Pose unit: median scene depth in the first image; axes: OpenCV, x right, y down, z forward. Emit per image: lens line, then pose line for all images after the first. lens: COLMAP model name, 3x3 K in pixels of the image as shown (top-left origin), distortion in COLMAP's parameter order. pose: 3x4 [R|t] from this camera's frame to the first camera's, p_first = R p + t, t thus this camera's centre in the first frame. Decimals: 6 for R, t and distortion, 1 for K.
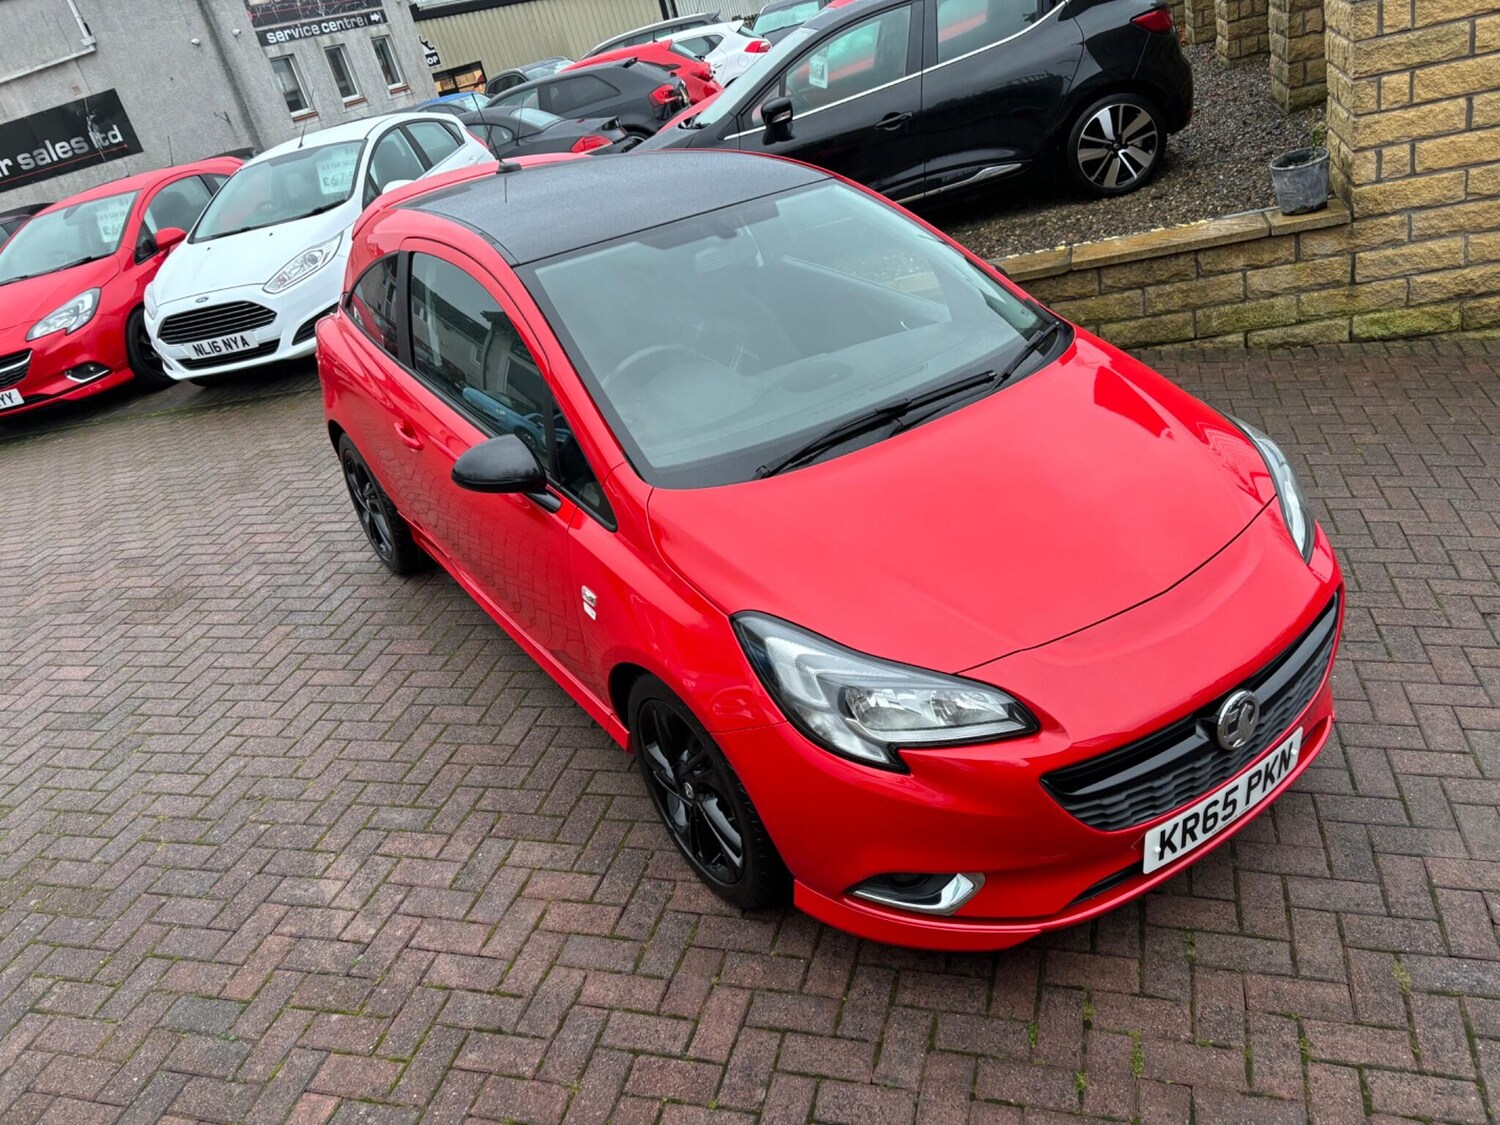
lens RADIAL K [[1122.4, 0, 742.3], [0, 1122.4, 558.3], [0, 0, 1]] dist [0.078515, -0.095298]
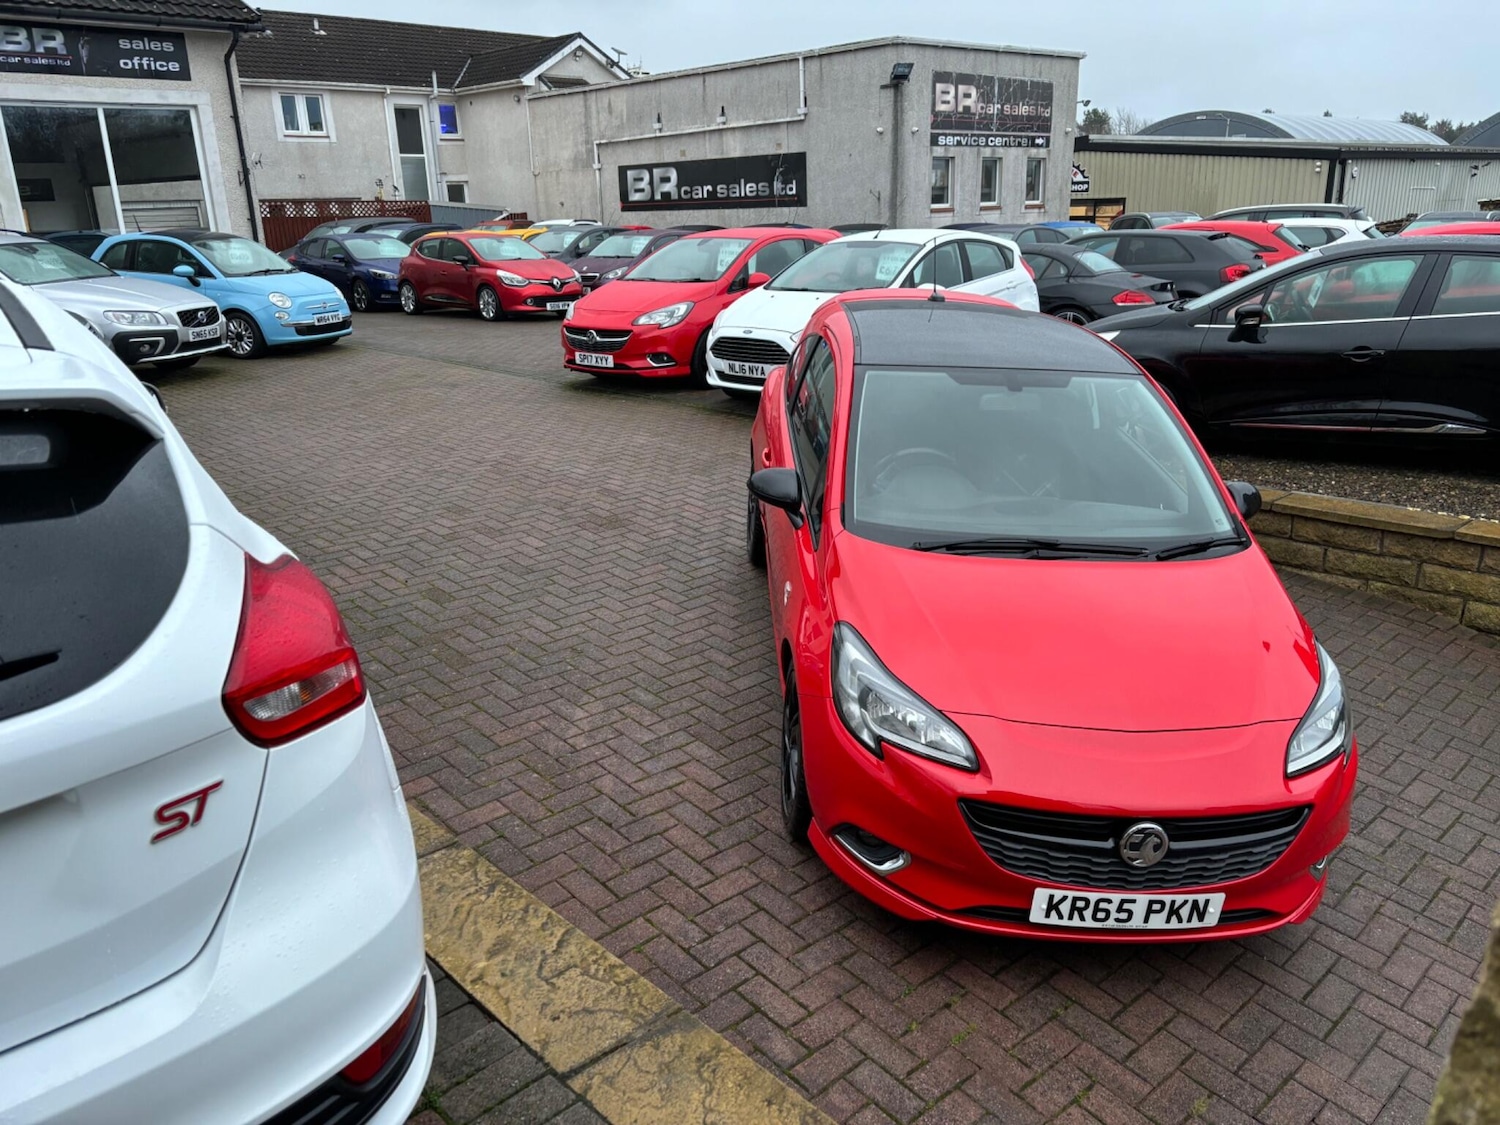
lens RADIAL K [[1132.4, 0, 758.0], [0, 1132.4, 550.7], [0, 0, 1]] dist [0.062441, -0.068035]
pose [[0.839183, 0.356185, -0.410980, 0.265863], [-0.394014, 0.919070, -0.008008, 0.010260], [0.374867, 0.168652, 0.911609, -0.218928]]
